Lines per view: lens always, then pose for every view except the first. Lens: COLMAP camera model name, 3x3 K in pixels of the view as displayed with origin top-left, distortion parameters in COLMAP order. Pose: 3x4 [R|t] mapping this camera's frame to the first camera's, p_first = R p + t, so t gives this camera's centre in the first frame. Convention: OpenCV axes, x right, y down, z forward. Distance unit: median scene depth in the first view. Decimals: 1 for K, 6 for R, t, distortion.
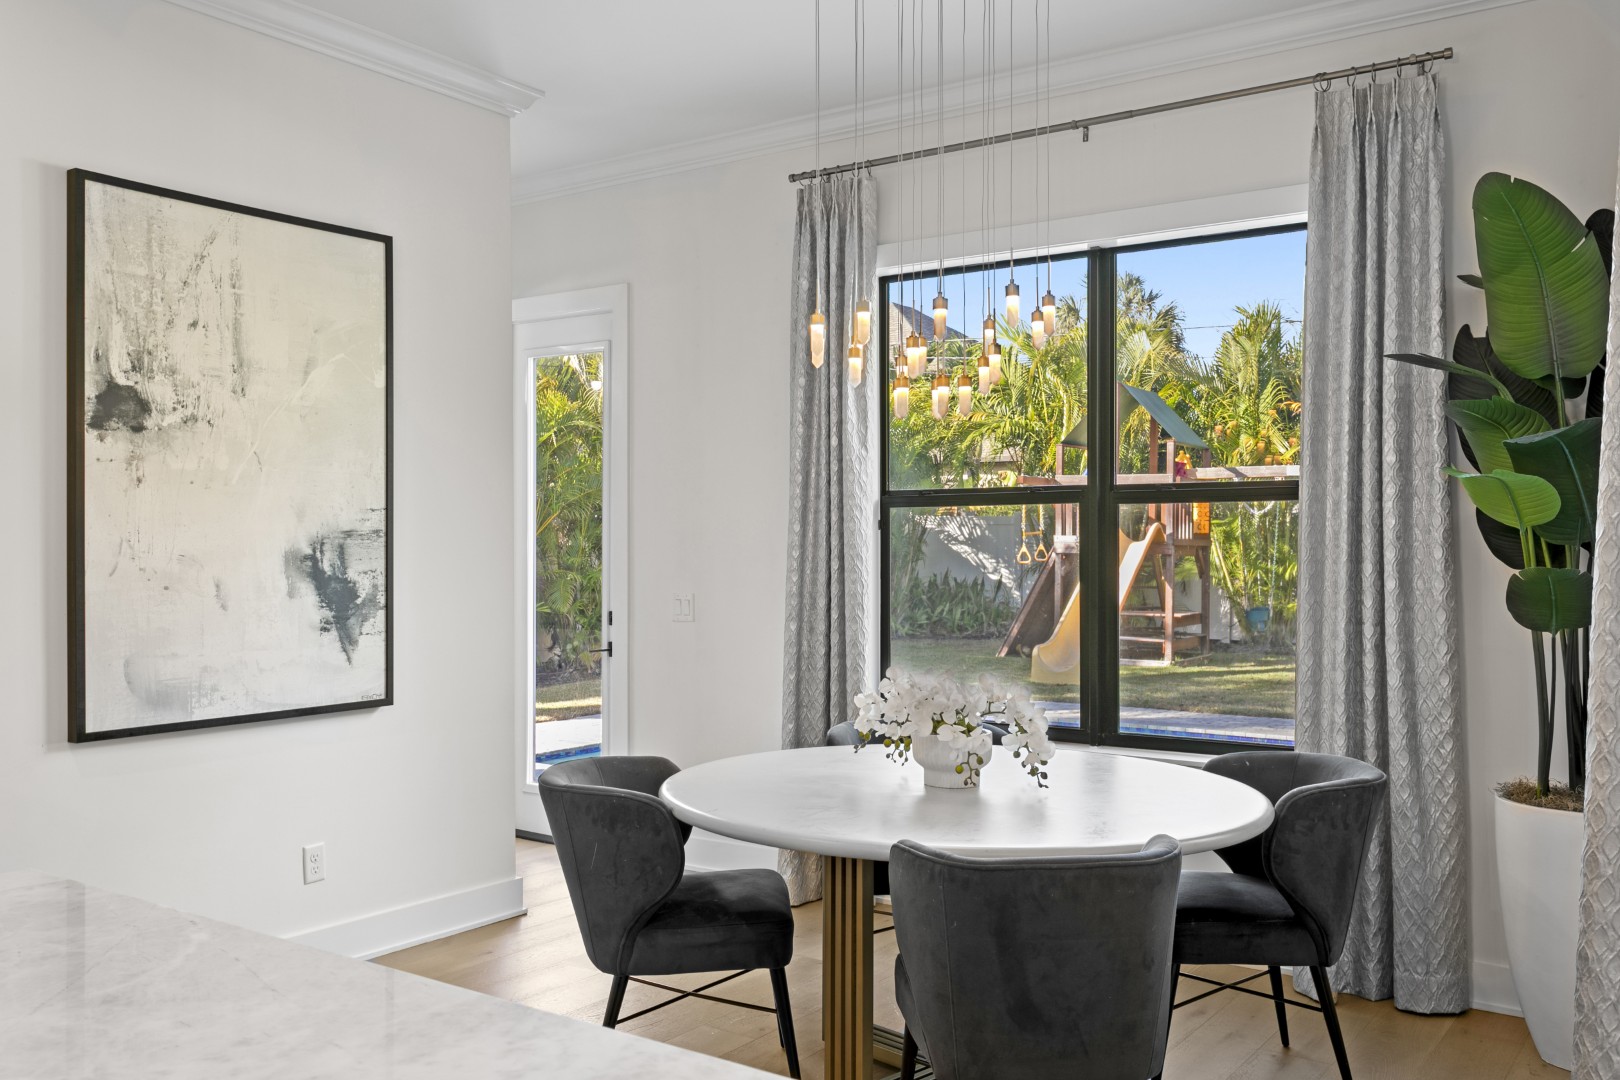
lens RADIAL K [[1421.0, 0, 810.0], [0, 1421.0, 540.0], [0, 0, 1]] dist [0.007792, 0.003952]
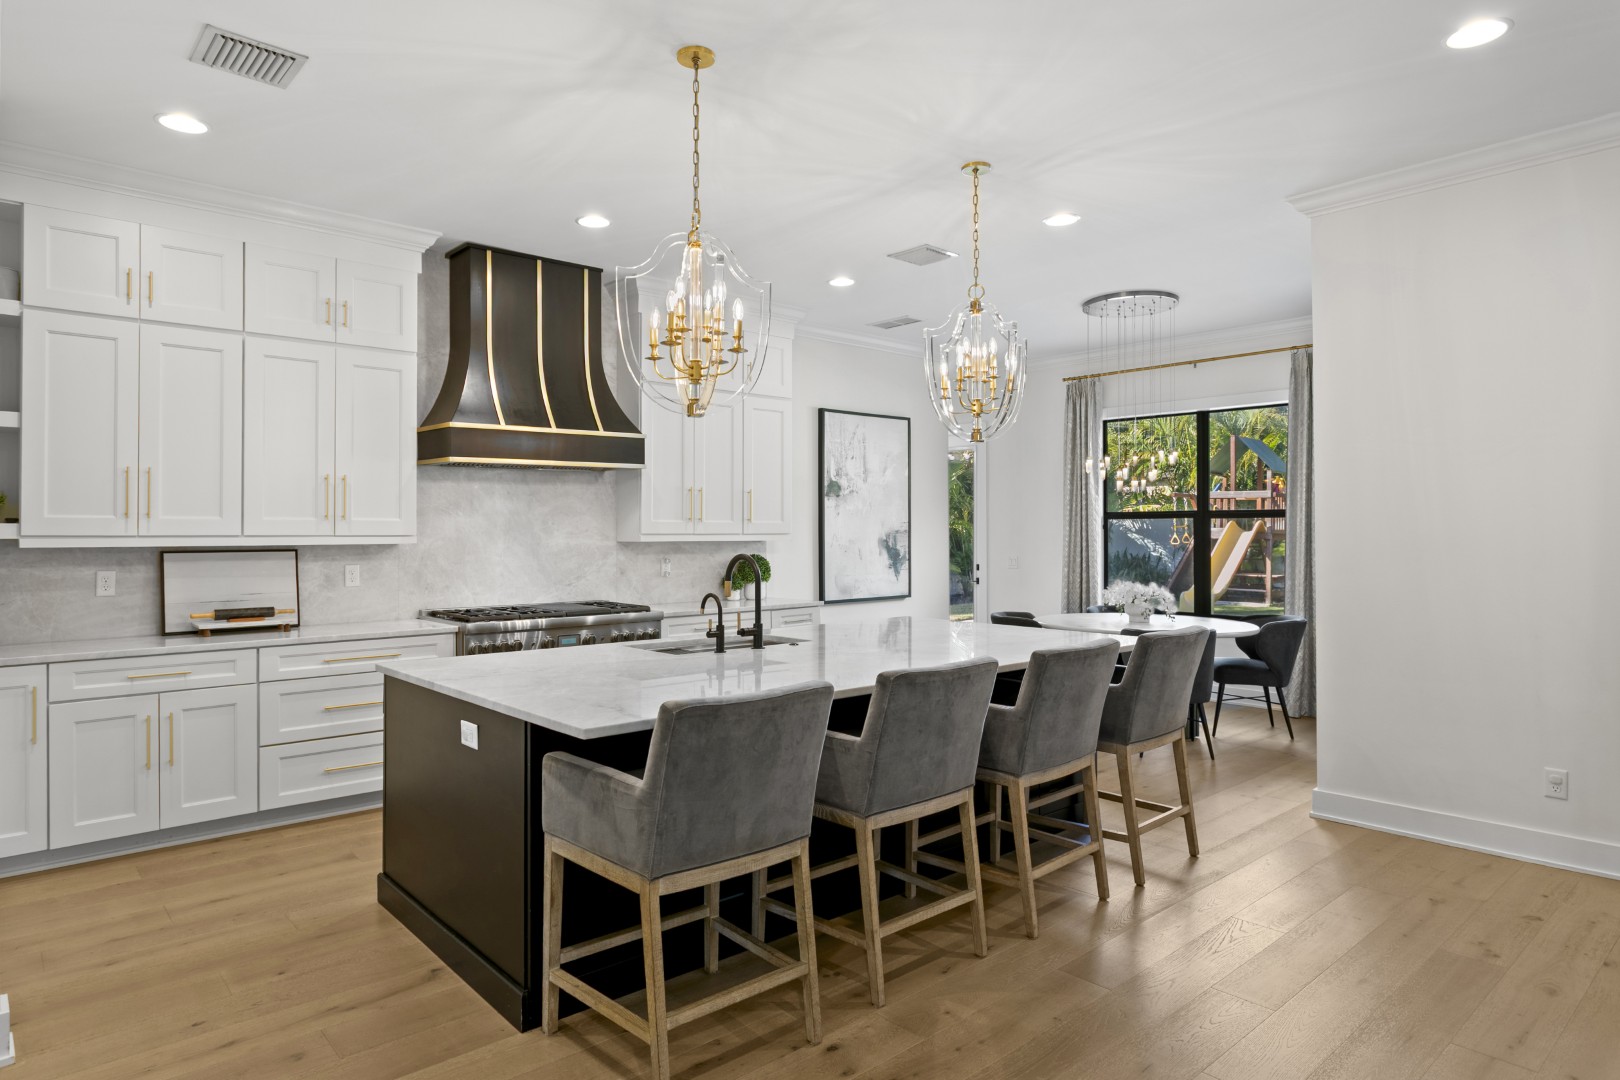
lens RADIAL K [[942.8, 0, 799.8], [0, 942.8, 532.9], [0, 0, 1]] dist [0.002488, 0.000468]
pose [[0.973069, -0.001575, -0.230510, -0.082641], [0.002323, 0.999993, 0.002974, -0.006981], [0.230503, -0.003429, 0.973066, -0.650783]]
